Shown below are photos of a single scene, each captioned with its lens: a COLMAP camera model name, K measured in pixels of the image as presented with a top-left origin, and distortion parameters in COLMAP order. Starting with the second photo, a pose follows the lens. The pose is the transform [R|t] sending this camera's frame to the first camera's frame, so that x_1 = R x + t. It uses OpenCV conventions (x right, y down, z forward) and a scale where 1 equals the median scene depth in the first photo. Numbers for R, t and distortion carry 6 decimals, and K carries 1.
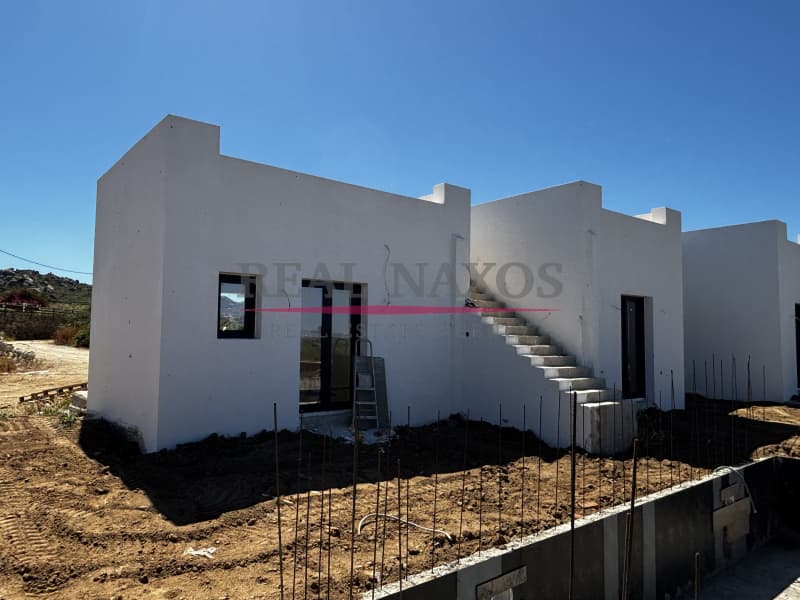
lens RADIAL K [[597.4, 0, 391.9], [0, 597.4, 294.6], [0, 0, 1]] dist [0.013006, 0.001675]
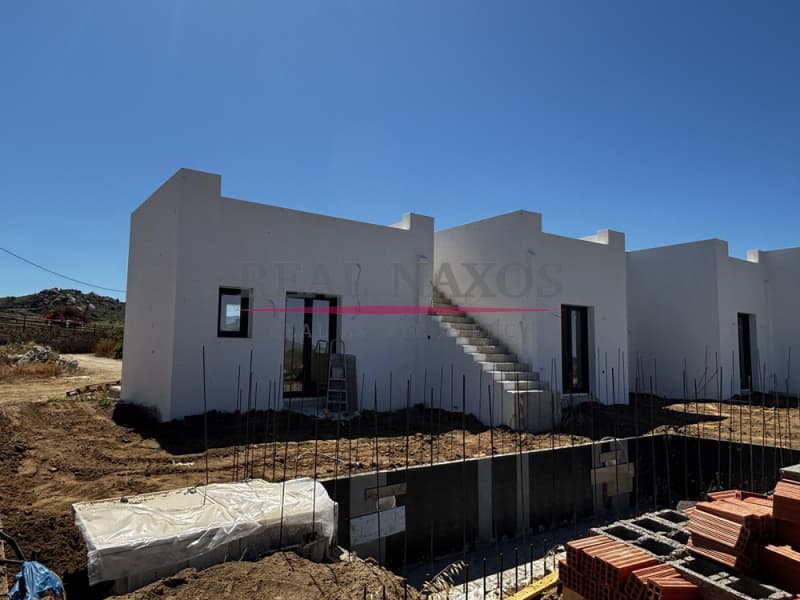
lens RADIAL K [[617.5, 0, 401.8], [0, 617.5, 291.6], [0, 0, 1]] dist [0.049674, -0.040201]
pose [[0.998413, -0.005383, -0.056066, 0.147186], [0.003383, 0.999356, -0.035715, 0.018976], [0.056222, 0.035469, 0.997788, -0.262145]]
